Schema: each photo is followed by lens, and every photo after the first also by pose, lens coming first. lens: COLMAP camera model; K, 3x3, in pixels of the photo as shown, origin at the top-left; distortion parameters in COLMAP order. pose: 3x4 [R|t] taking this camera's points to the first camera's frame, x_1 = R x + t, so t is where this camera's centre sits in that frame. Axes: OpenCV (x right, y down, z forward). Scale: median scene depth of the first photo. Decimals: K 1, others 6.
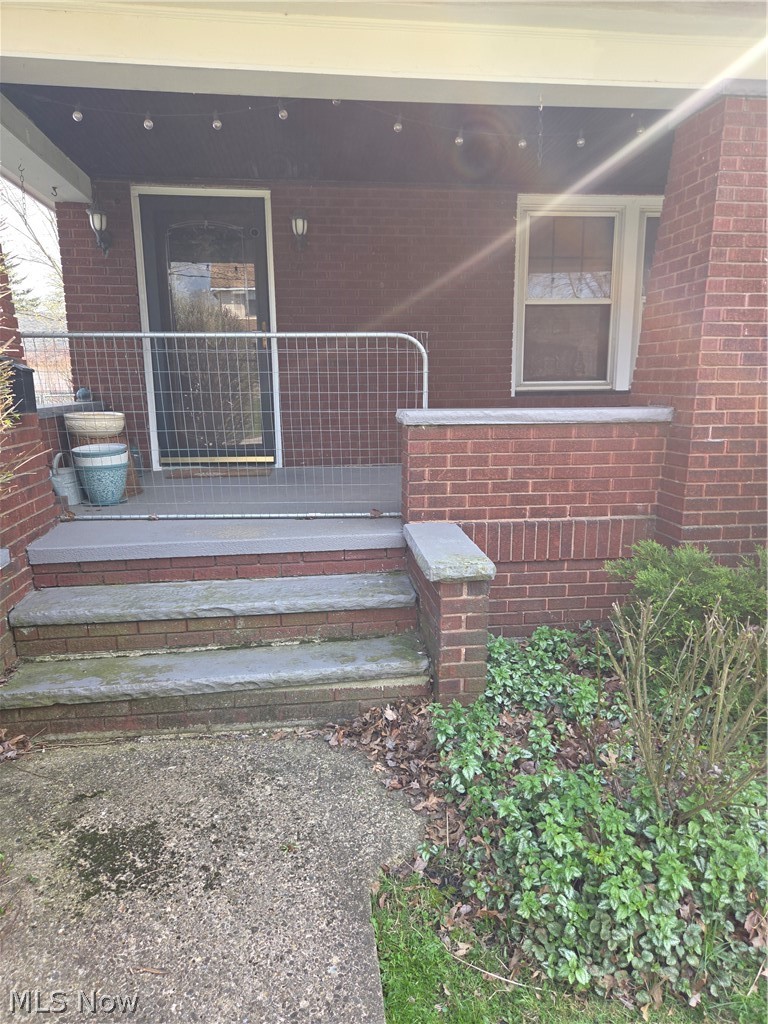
lens RADIAL K [[685.6, 0, 381.4], [0, 685.6, 509.6], [0, 0, 1]] dist [0.070082, -0.058253]
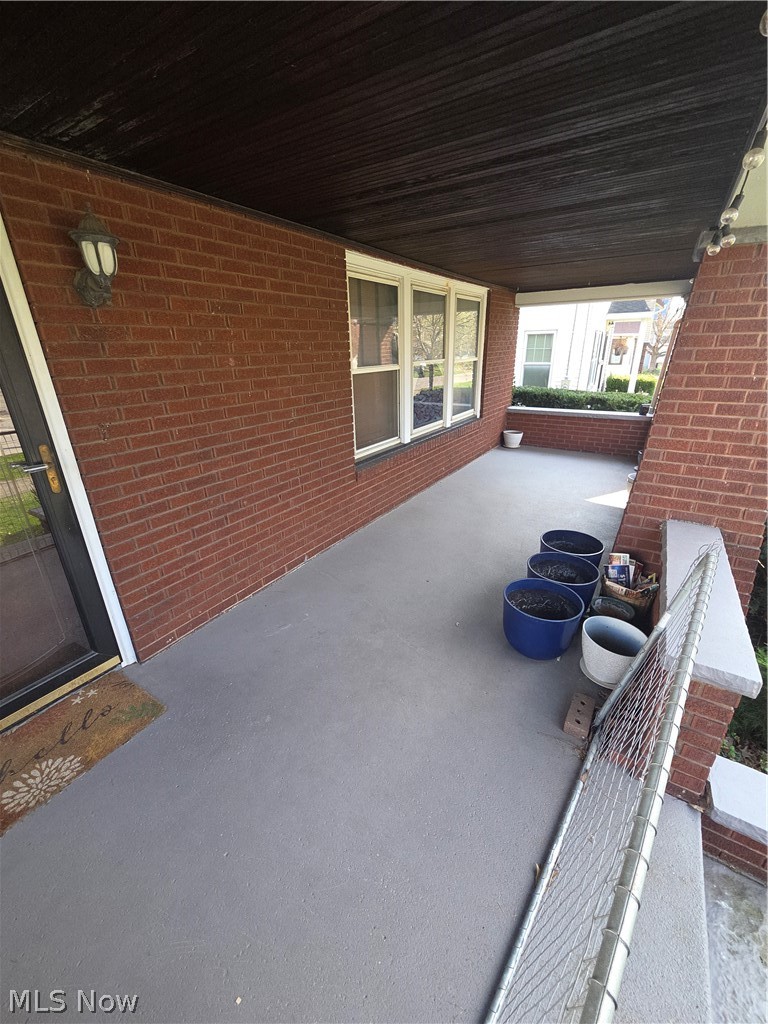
lens RADIAL K [[418.2, 0, 385.6], [0, 418.2, 509.1], [0, 0, 1]] dist [0.000763, 0.000136]
pose [[0.629904, -0.281558, 0.723842, -0.441589], [0.145227, 0.958238, 0.246352, -0.477521], [-0.762975, -0.050057, 0.644487, 1.093304]]
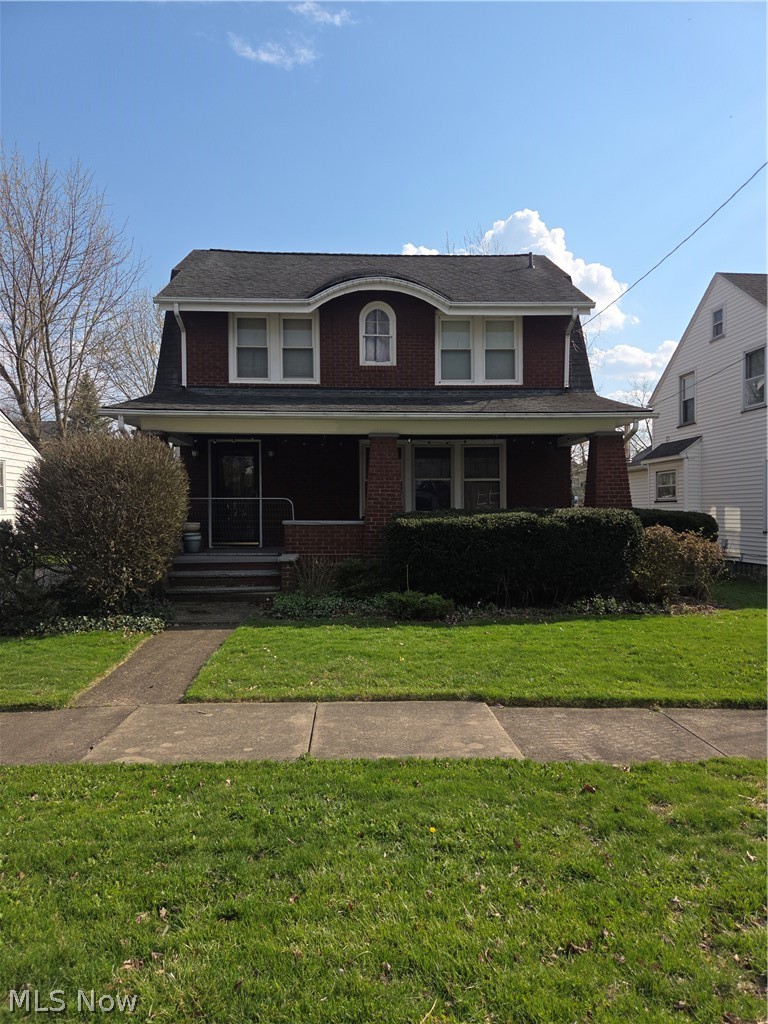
lens RADIAL K [[685.6, 0, 391.6], [0, 685.6, 513.2], [0, 0, 1]] dist [0.070082, -0.058253]
pose [[0.998354, 0.006293, -0.056998, 0.829050], [-0.016410, 0.983745, -0.178820, 0.457180], [0.054946, 0.179461, 0.982229, -2.524343]]
